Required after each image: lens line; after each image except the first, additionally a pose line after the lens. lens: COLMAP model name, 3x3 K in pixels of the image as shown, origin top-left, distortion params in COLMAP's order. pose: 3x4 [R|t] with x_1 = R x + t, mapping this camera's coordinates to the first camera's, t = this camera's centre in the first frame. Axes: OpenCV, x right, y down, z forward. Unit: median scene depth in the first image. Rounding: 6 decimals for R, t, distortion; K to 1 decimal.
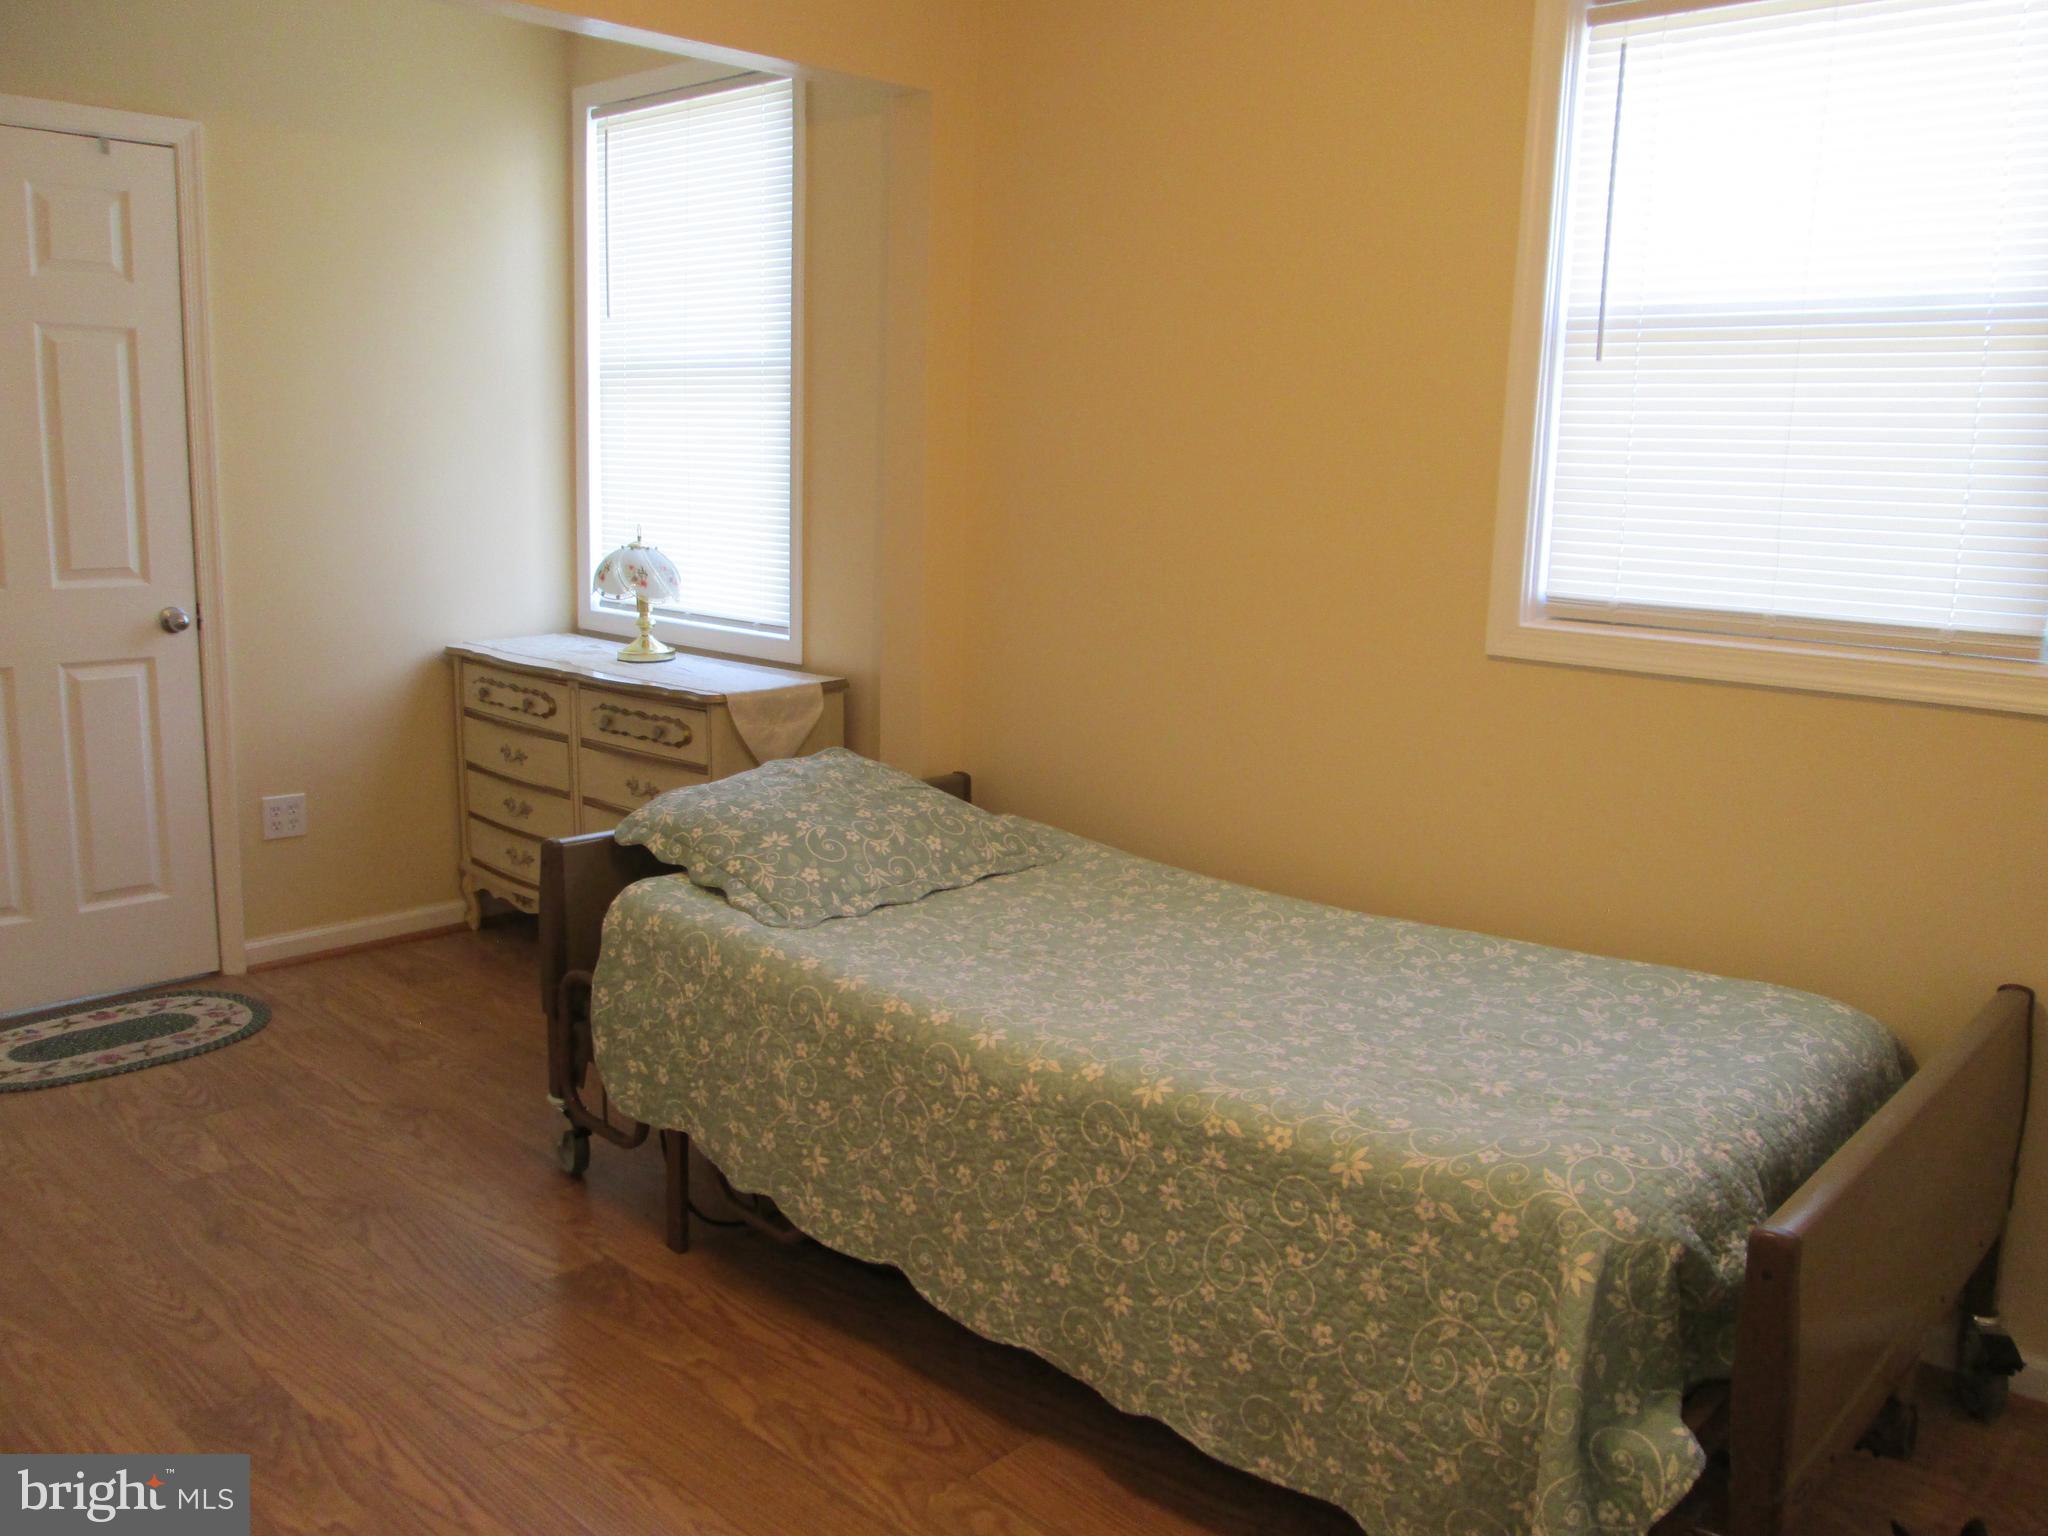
lens RADIAL K [[1702.0, 0, 1025.5], [0, 1702.0, 754.1], [0, 0, 1]] dist [-0.016476, 0.007284]
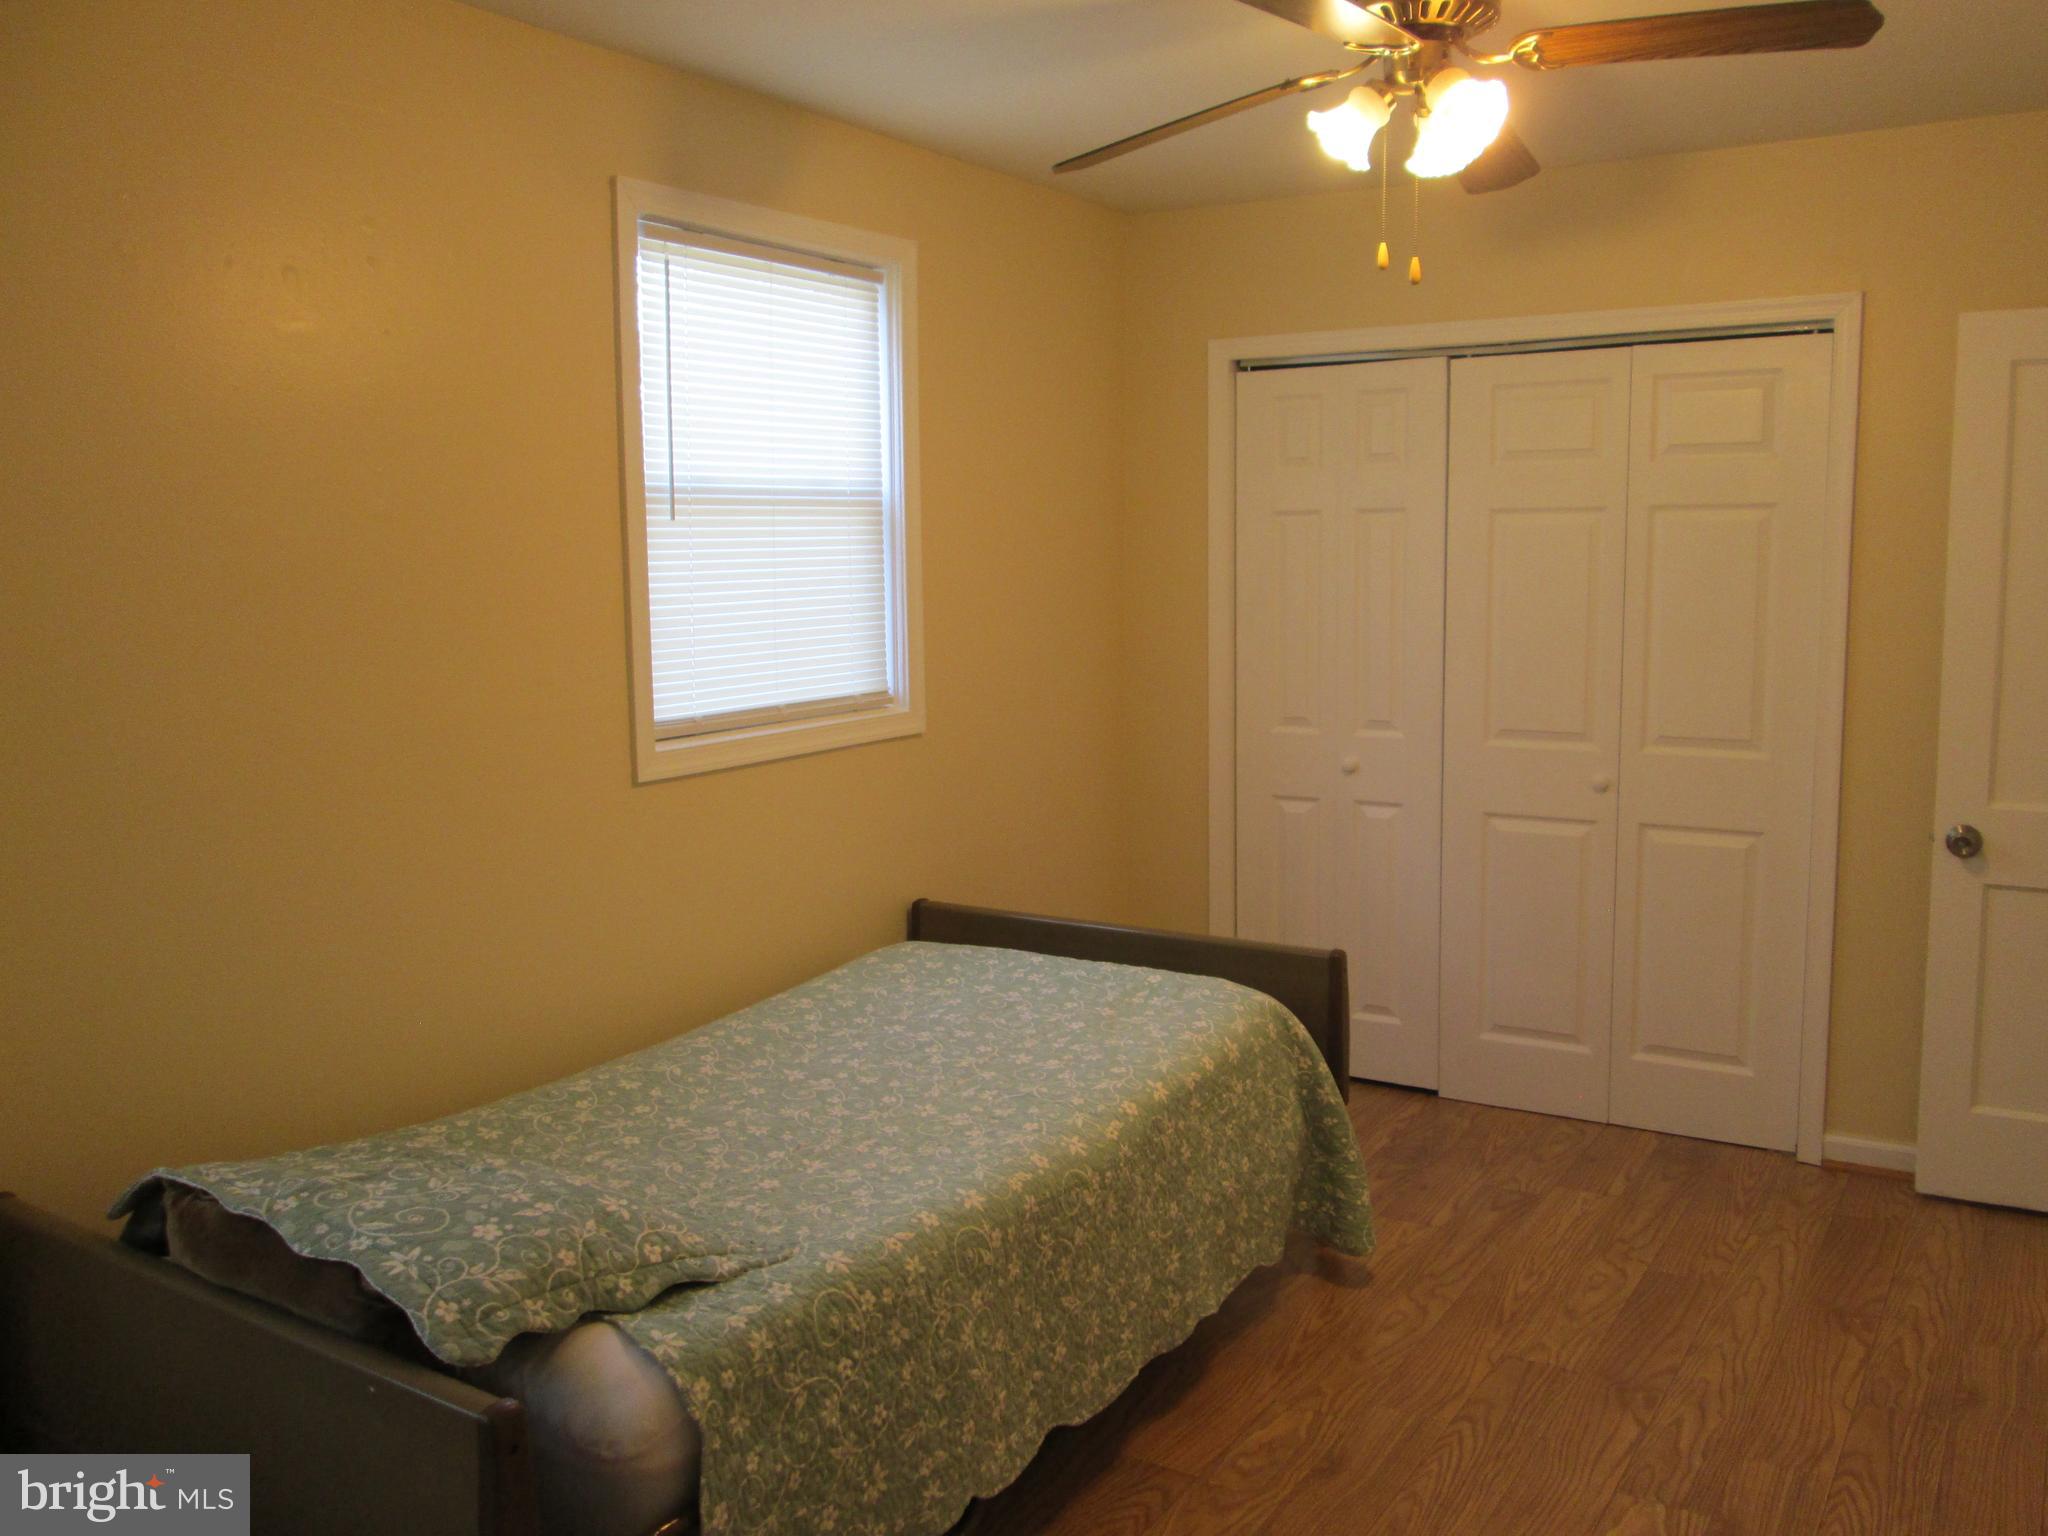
lens RADIAL K [[1702.0, 0, 1026.1], [0, 1702.0, 773.7], [0, 0, 1]] dist [-0.016476, 0.007284]
pose [[-0.186023, -0.148167, 0.971309, -0.939604], [0.193234, 0.963741, 0.184021, -0.243369], [-0.963357, 0.221922, -0.150647, 1.032303]]
